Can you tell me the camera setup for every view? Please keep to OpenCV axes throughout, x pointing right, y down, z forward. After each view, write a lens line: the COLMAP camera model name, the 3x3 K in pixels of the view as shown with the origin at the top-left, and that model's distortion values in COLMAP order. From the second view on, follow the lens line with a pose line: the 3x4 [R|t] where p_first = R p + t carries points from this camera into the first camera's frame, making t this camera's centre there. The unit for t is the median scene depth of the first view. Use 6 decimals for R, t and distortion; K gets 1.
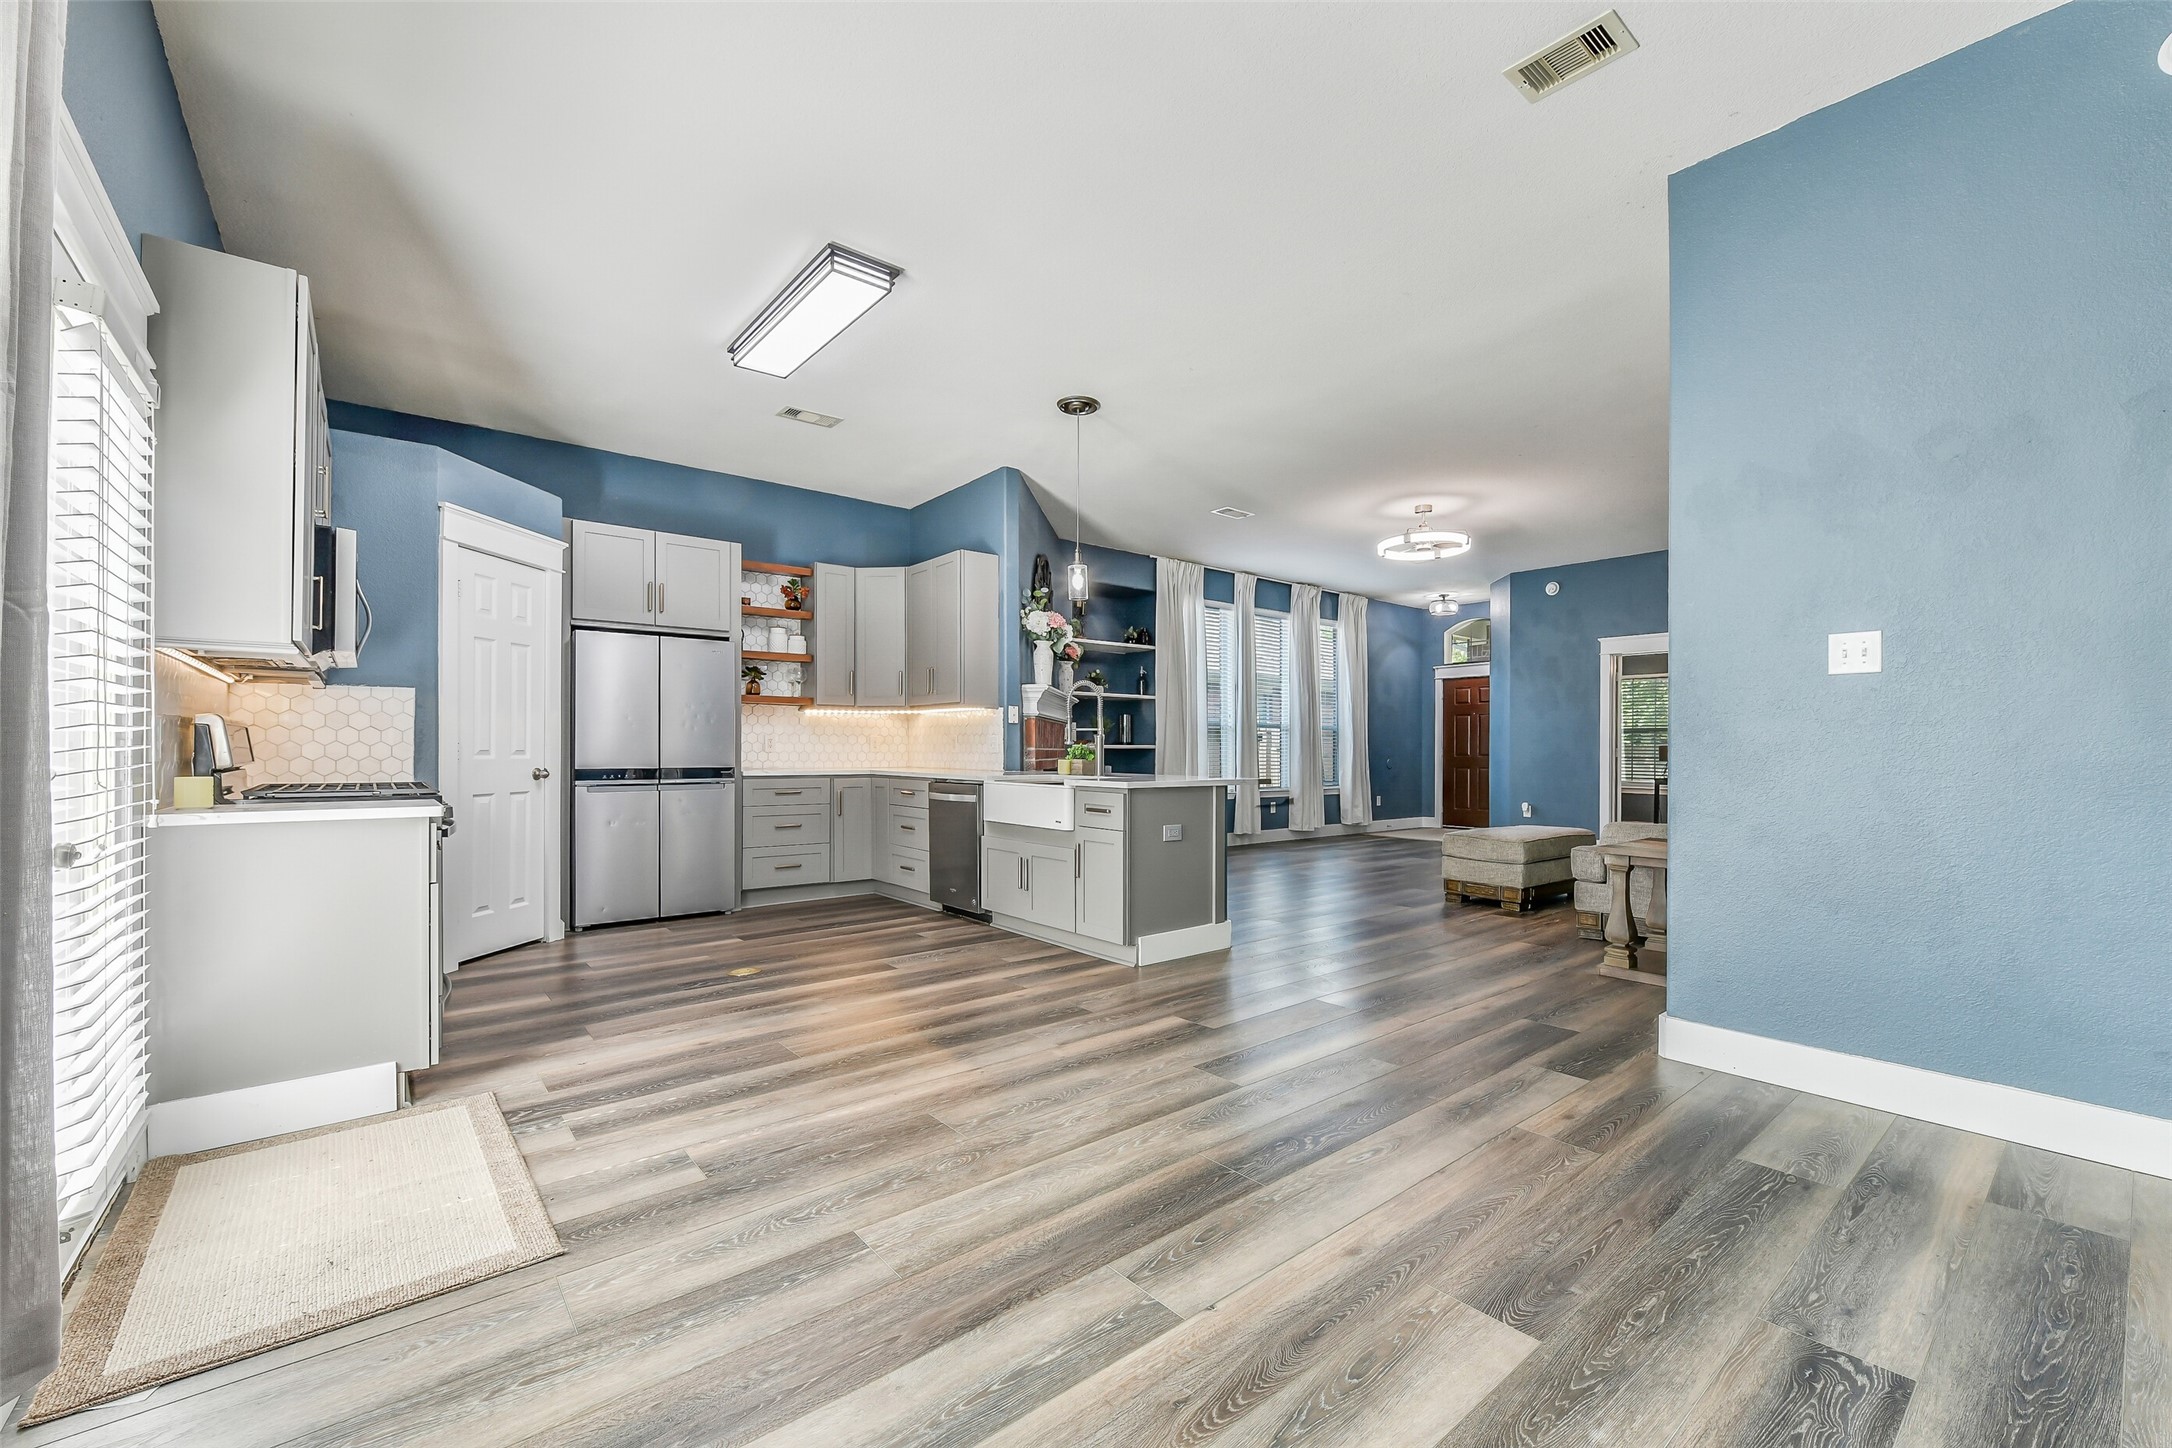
lens RADIAL K [[882.8, 0, 1095.9], [0, 882.8, 760.7], [0, 0, 1]] dist [-0.001878, -0.000057]
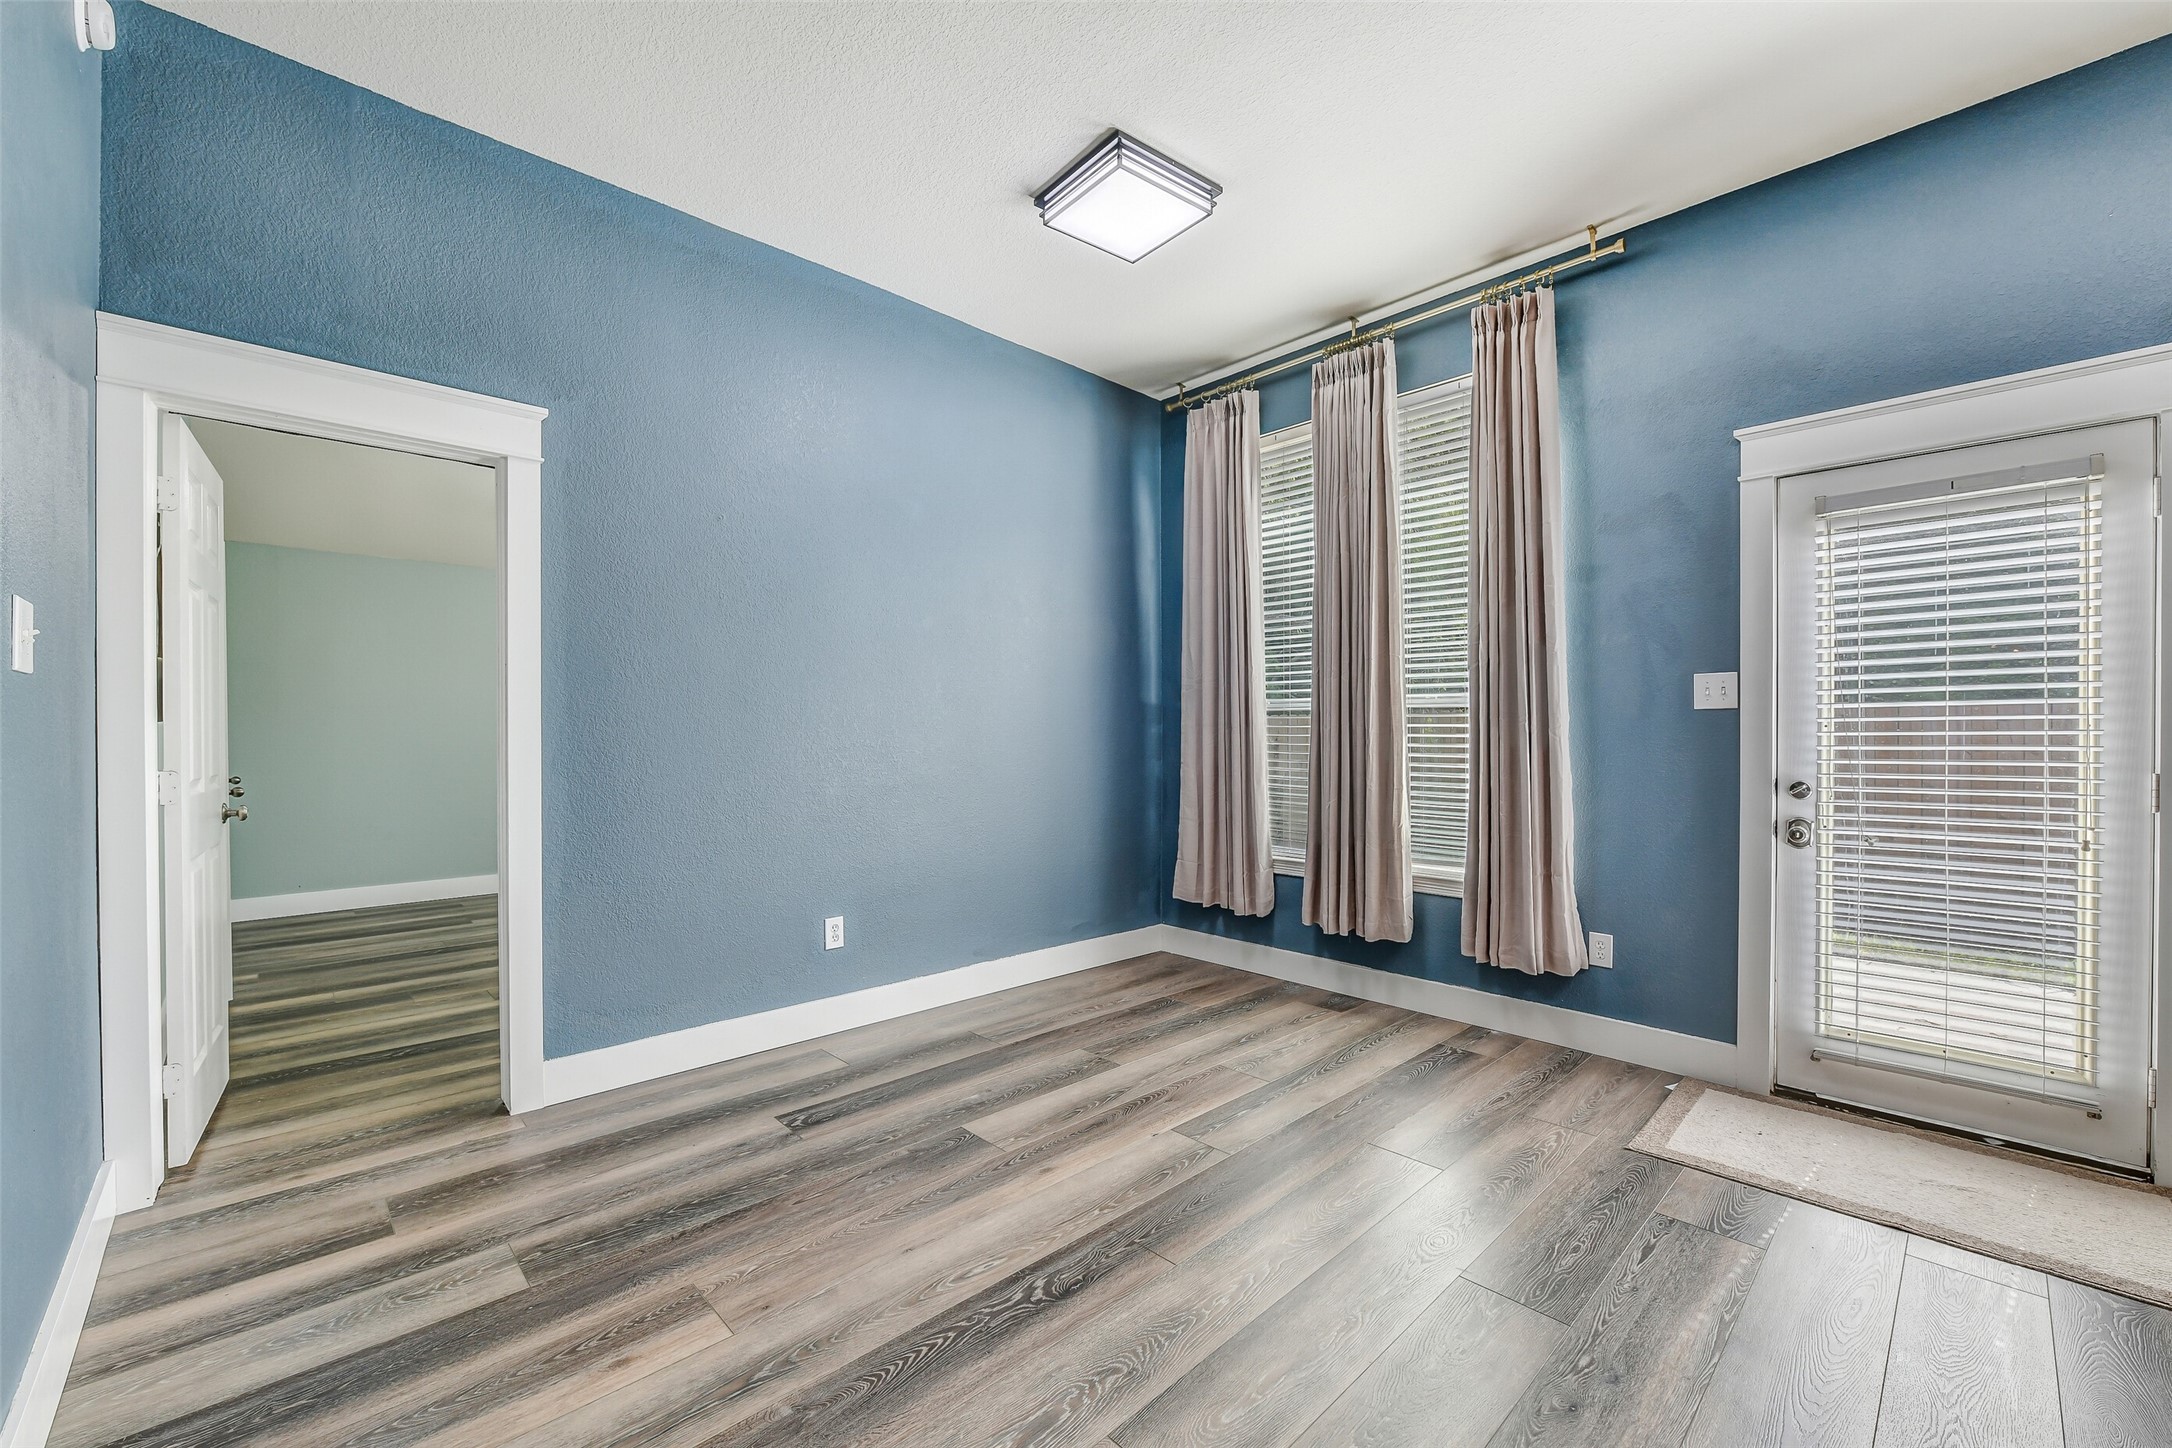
lens RADIAL K [[870.0, 0, 1094.7], [0, 870.0, 736.0], [0, 0, 1]] dist [-0.009465, -0.000054]
pose [[-0.996812, -0.001615, -0.079764, 0.121674], [-0.002807, 0.999886, 0.014836, -0.035872], [0.079731, 0.015013, -0.996703, 0.849999]]
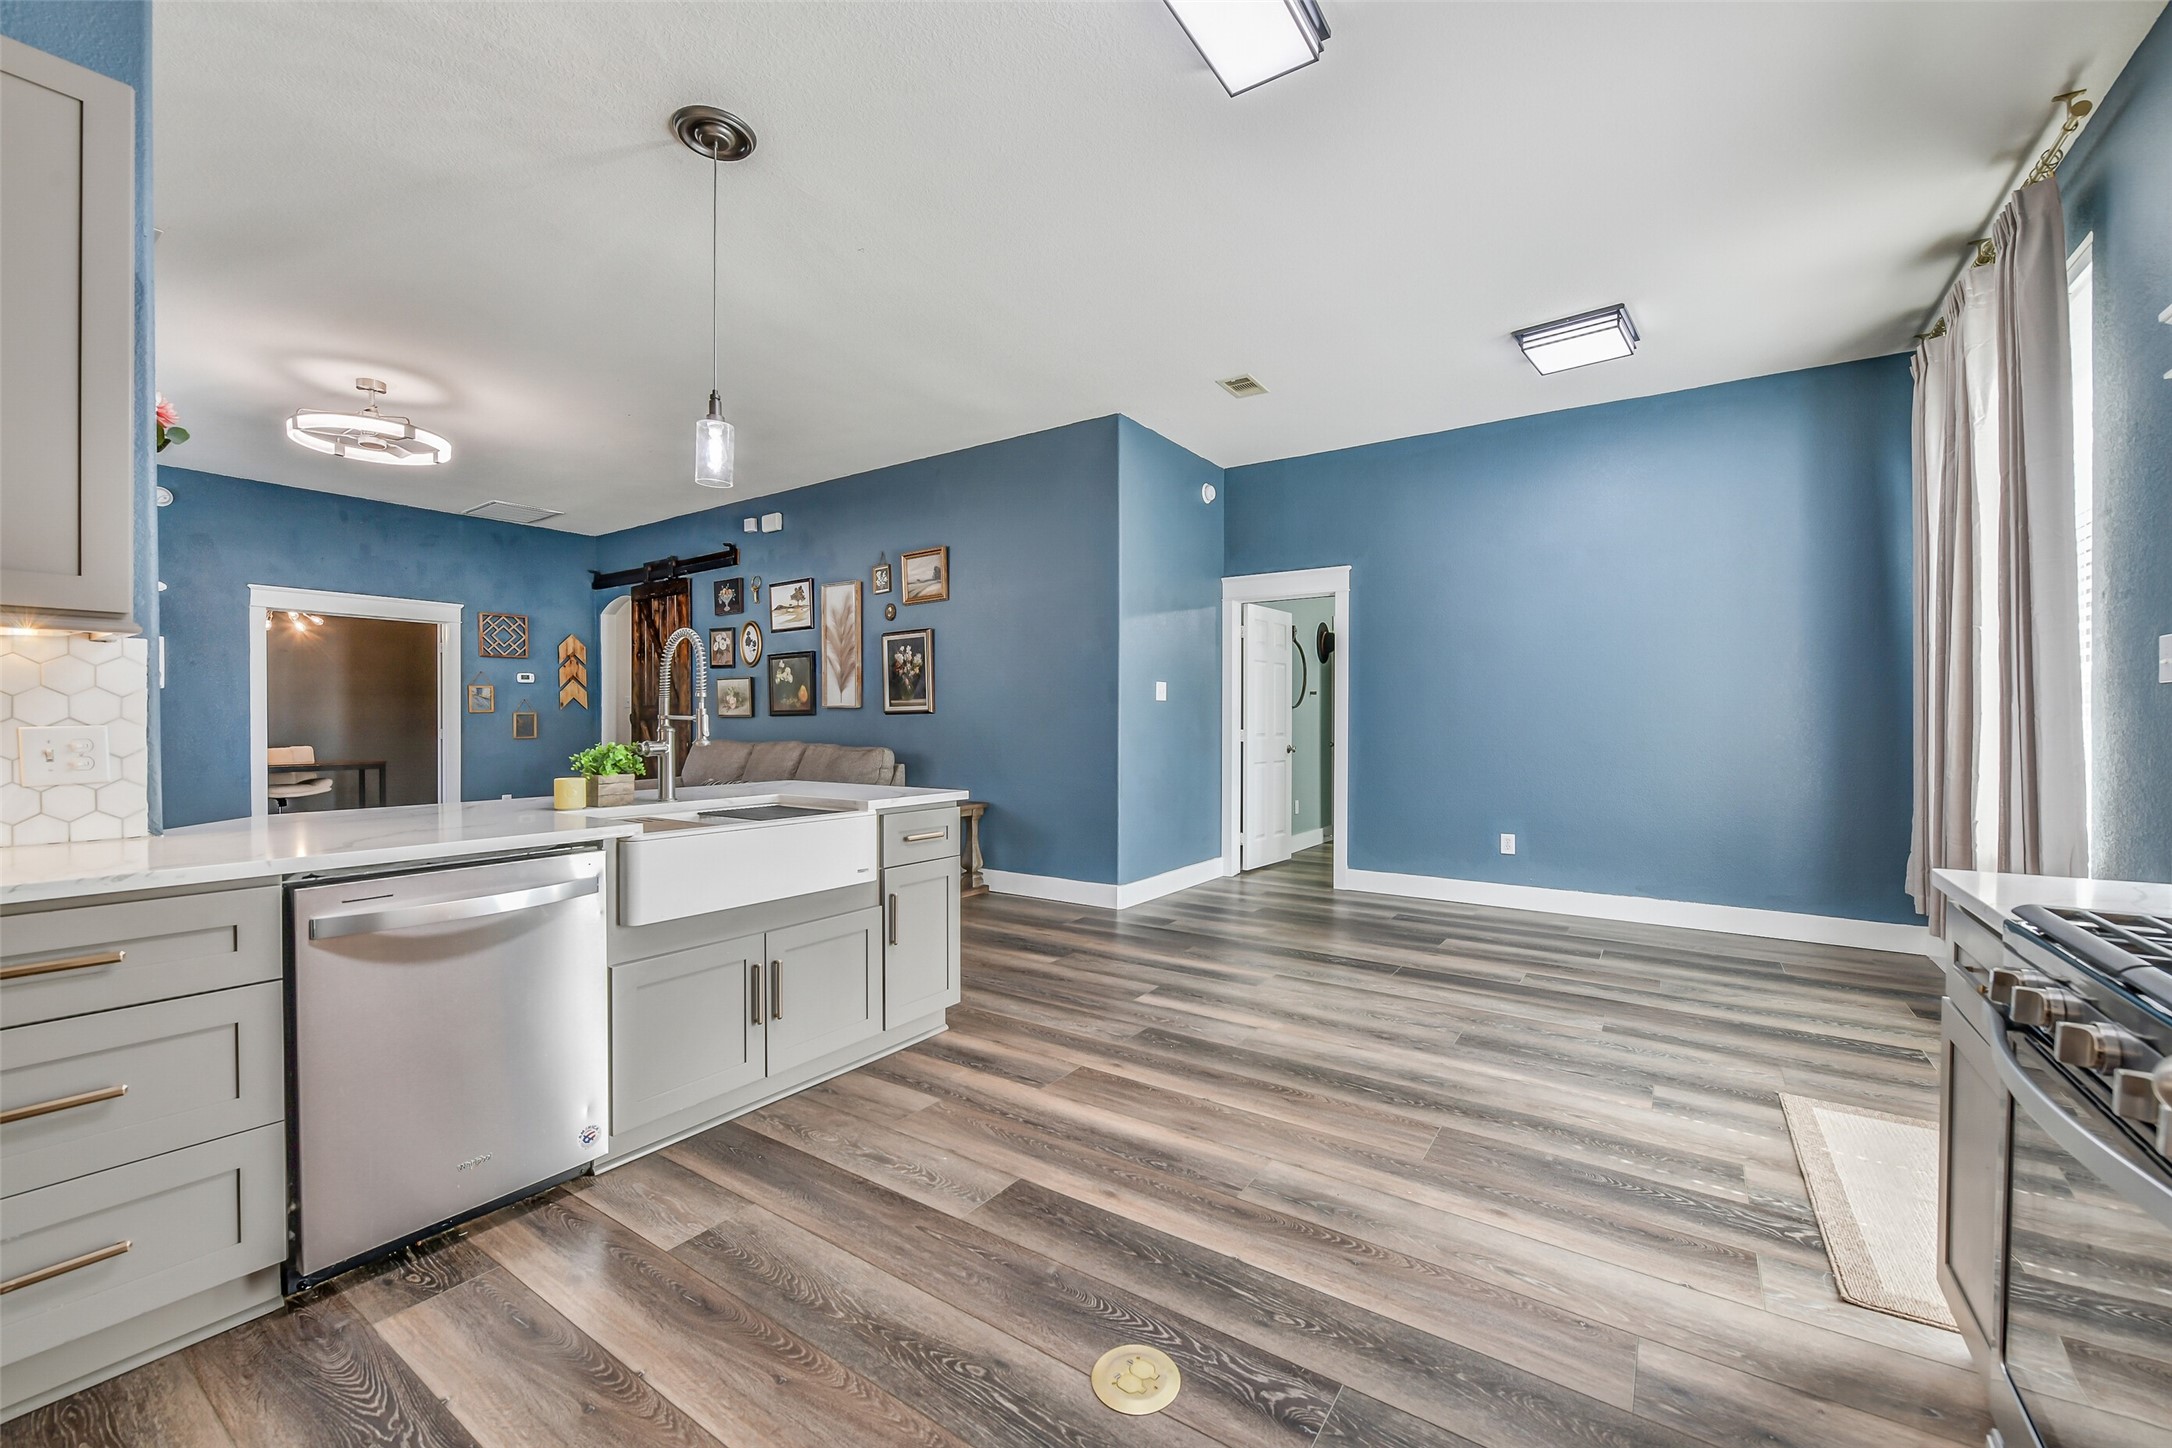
lens RADIAL K [[875.5, 0, 1092.8], [0, 875.5, 730.0], [0, 0, 1]] dist [-0.007210, 0.000035]
pose [[-0.284133, -0.014401, 0.958677, -0.632034], [0.010309, 0.999784, 0.018074, -0.035709], [-0.958729, 0.015018, -0.283923, 0.950192]]
